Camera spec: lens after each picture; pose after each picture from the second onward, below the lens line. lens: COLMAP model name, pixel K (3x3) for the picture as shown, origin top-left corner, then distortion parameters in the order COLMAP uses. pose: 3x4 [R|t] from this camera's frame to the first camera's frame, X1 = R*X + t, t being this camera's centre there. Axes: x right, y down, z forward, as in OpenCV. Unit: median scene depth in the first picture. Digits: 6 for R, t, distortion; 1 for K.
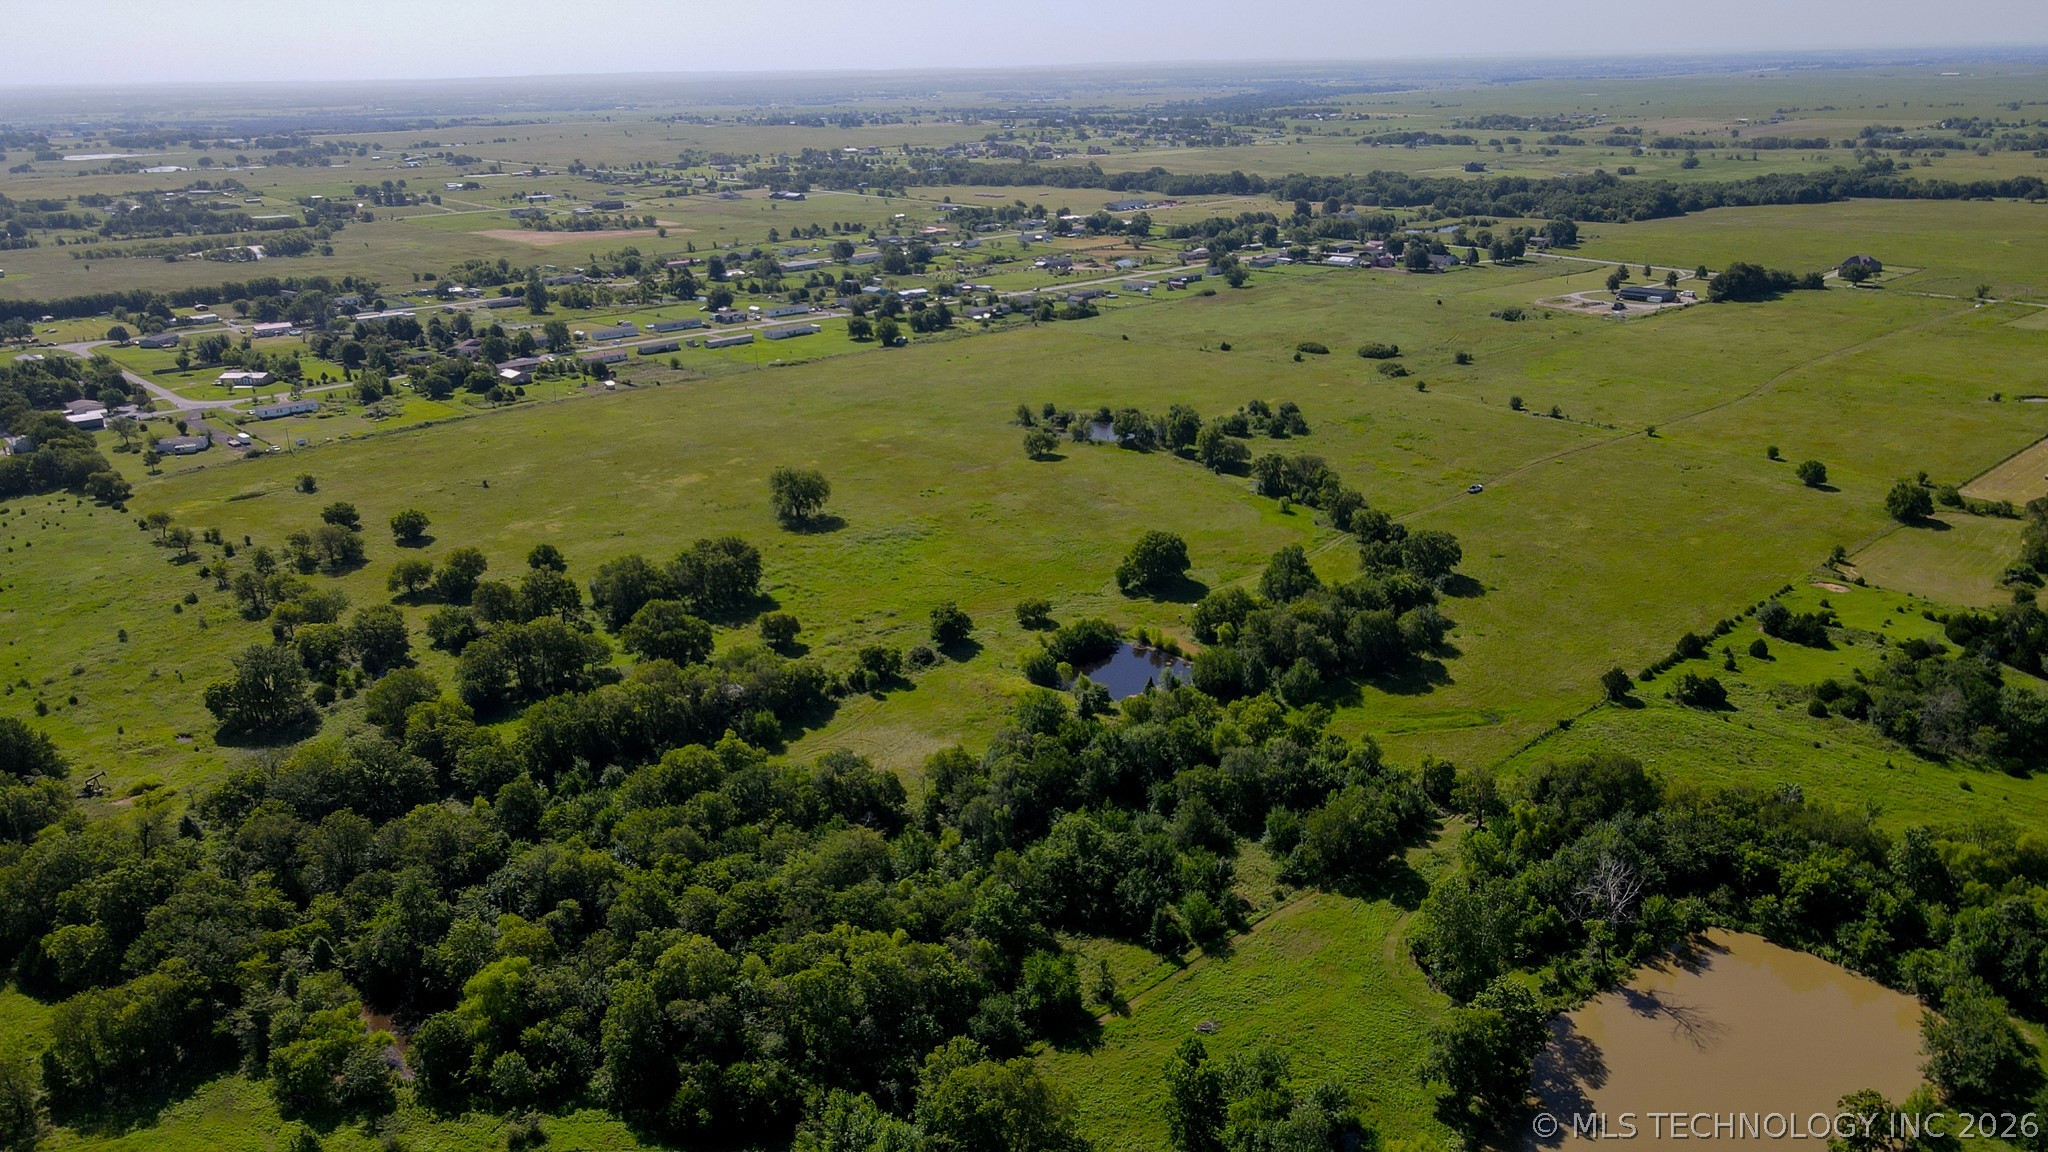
lens RADIAL K [[1499.9, 0, 1031.4], [0, 1499.9, 570.3], [0, 0, 1]] dist [0.004209, 0.013780]
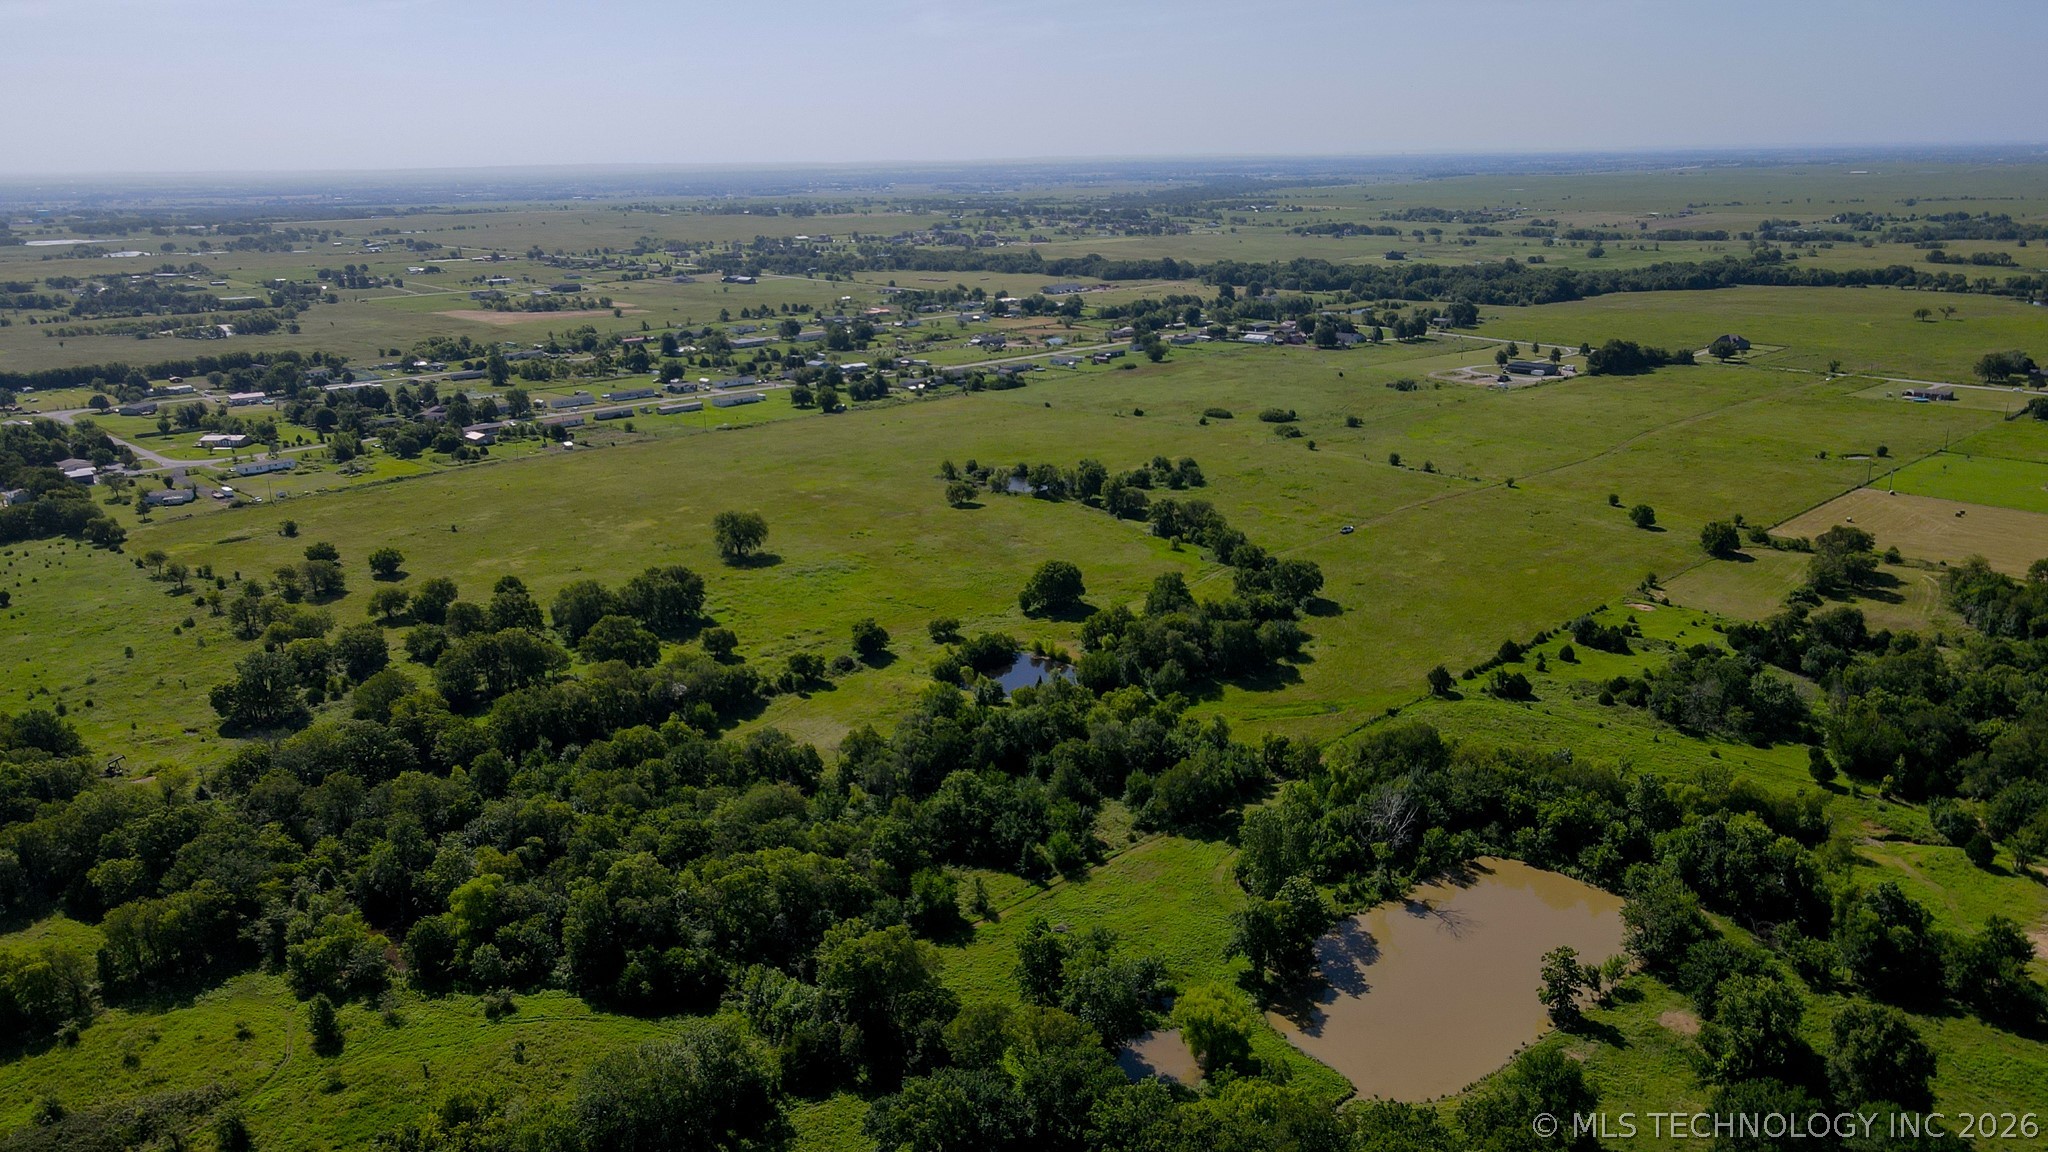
lens RADIAL K [[1499.9, 0, 1016.6], [0, 1499.9, 580.8], [0, 0, 1]] dist [0.004209, 0.013780]
pose [[0.999778, -0.000316, 0.021052, 0.027990], [0.001382, 0.998716, -0.050631, 0.042499], [-0.021009, 0.050649, 0.998496, -0.117419]]
